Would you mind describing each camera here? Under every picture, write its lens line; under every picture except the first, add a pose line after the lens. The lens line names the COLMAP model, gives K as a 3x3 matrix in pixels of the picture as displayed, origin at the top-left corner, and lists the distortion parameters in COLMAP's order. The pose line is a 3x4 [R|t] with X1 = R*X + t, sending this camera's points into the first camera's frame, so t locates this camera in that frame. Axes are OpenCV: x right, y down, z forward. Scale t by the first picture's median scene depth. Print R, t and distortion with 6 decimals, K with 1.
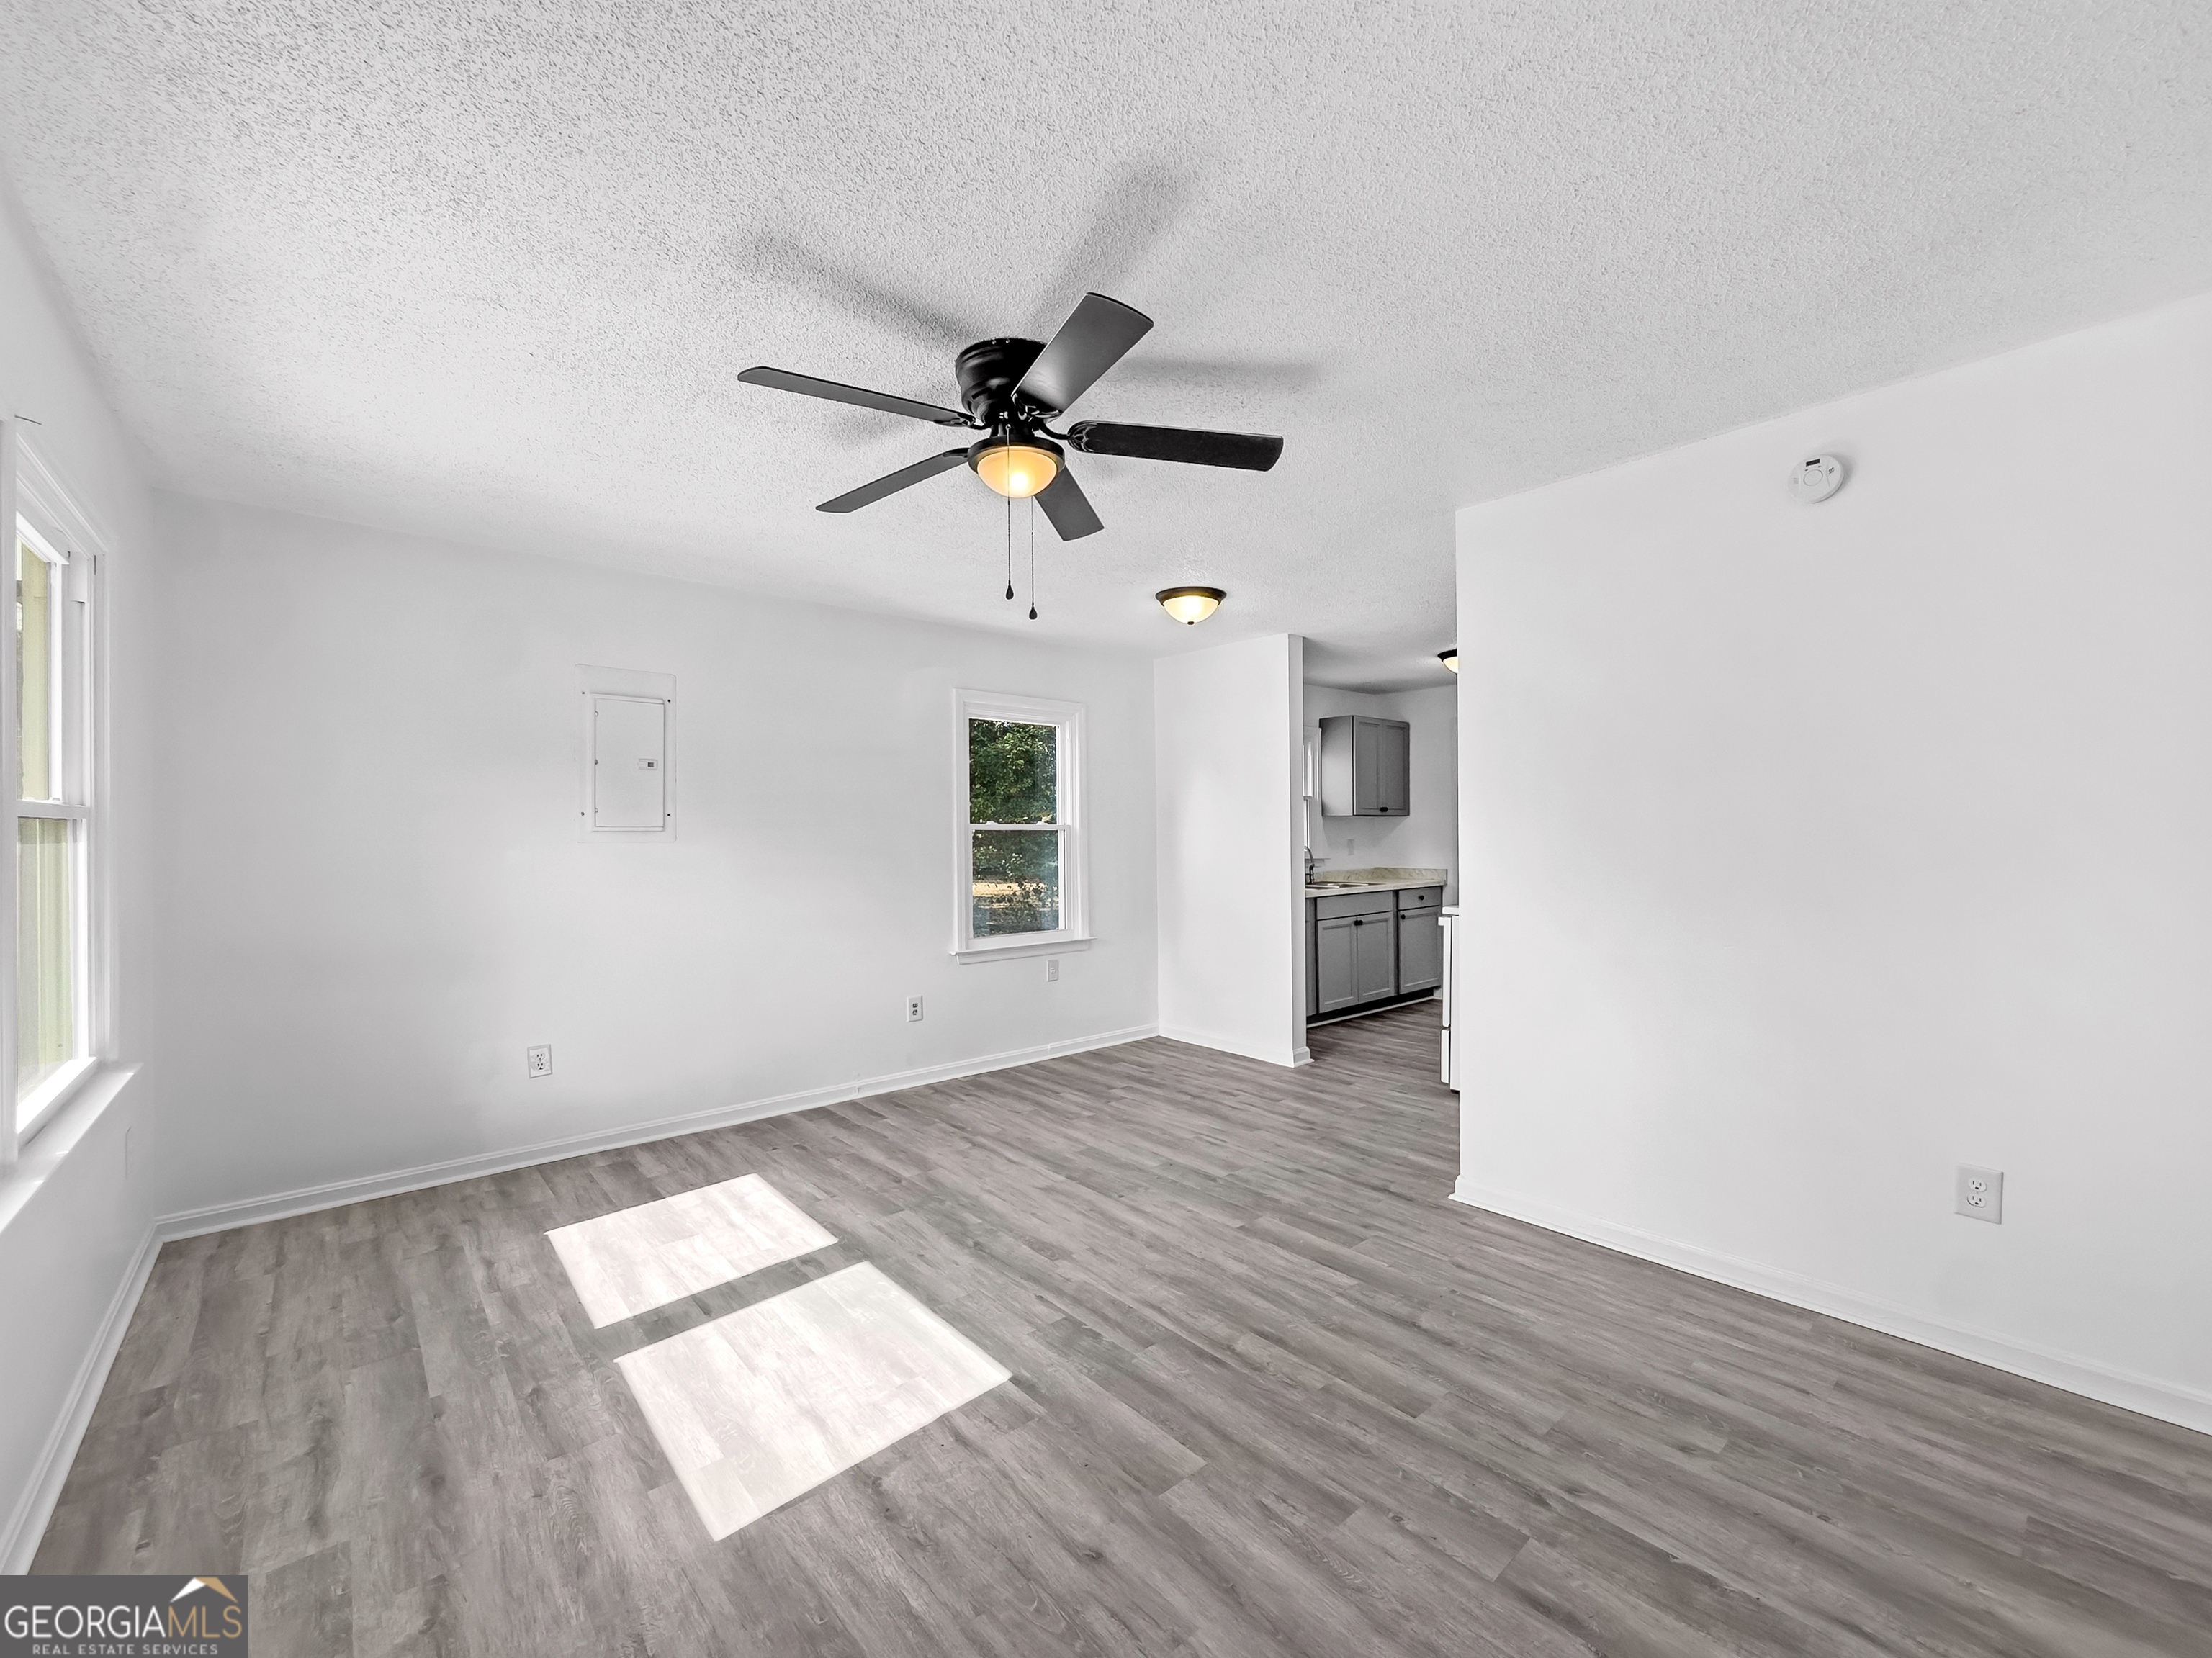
lens RADIAL K [[886.5, 0, 1103.4], [0, 886.5, 842.6], [0, 0, 1]] dist [-0.005331, 0.001093]
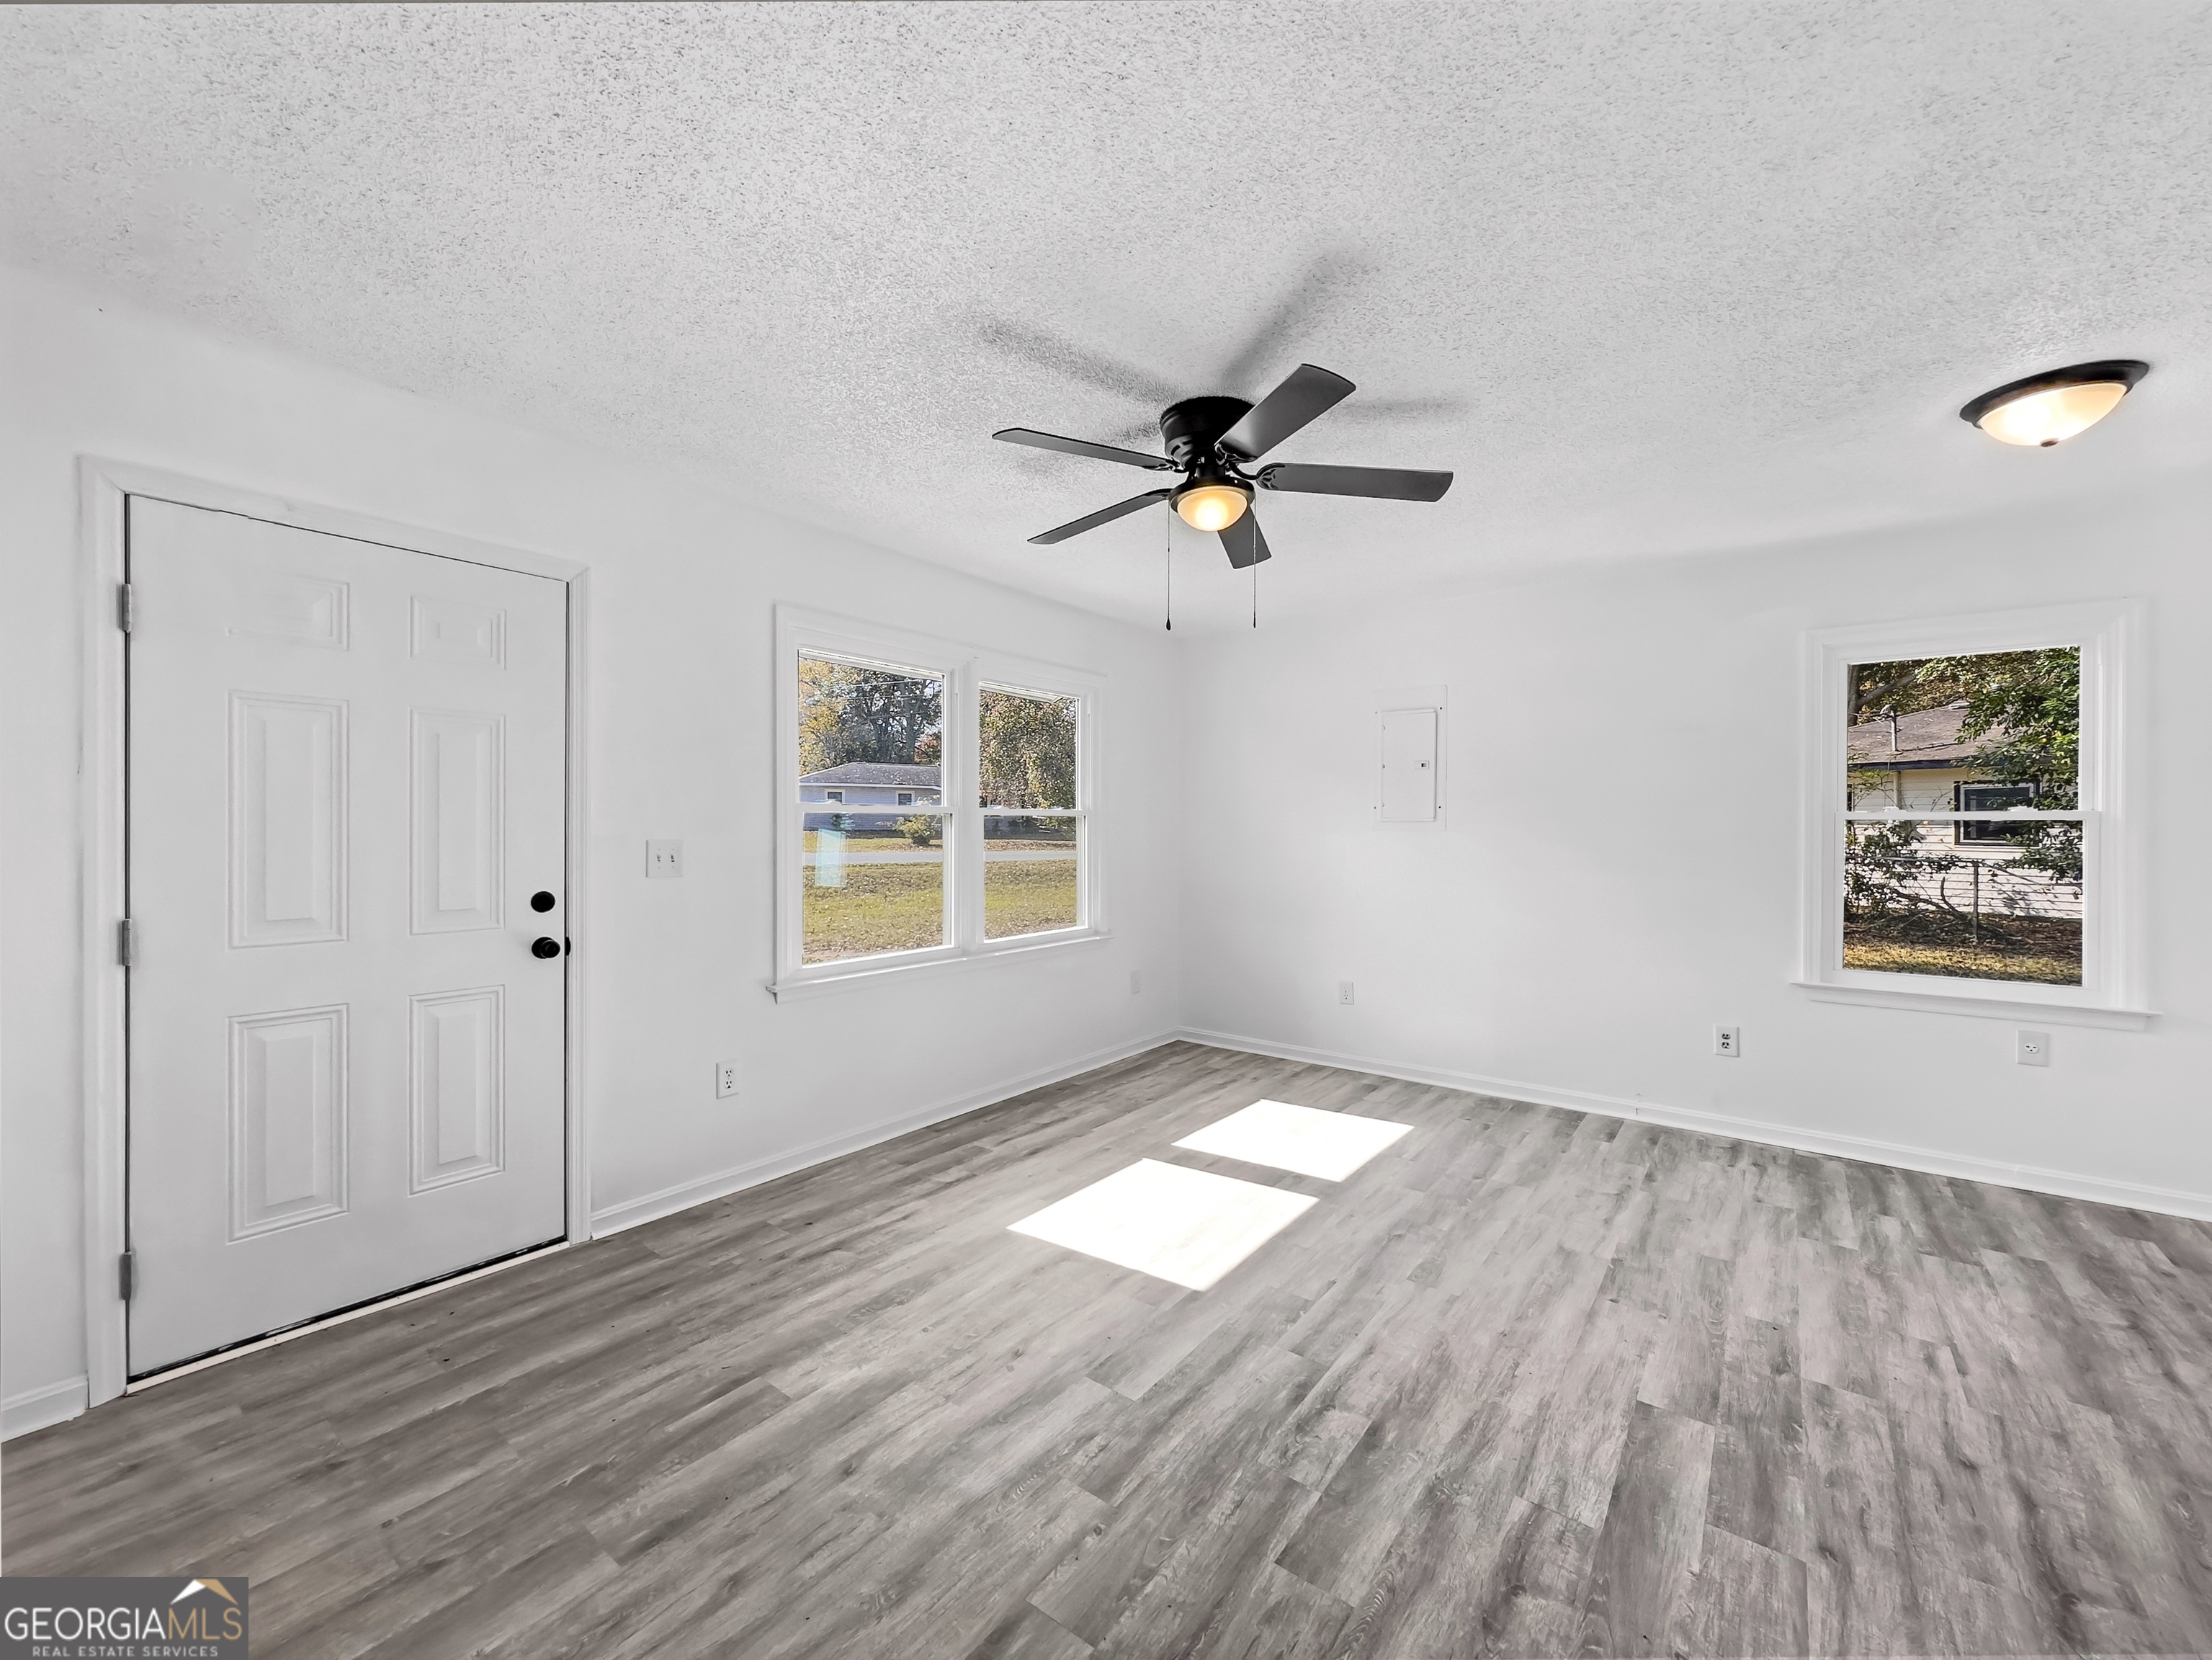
lens RADIAL K [[886.7, 0, 1118.6], [0, 886.7, 813.3], [0, 0, 1]] dist [-0.005331, 0.001093]
pose [[0.216480, -0.007780, -0.976256, 0.781379], [-0.011950, 0.999872, -0.010618, -0.005290], [0.976214, 0.013965, 0.216360, 0.486987]]
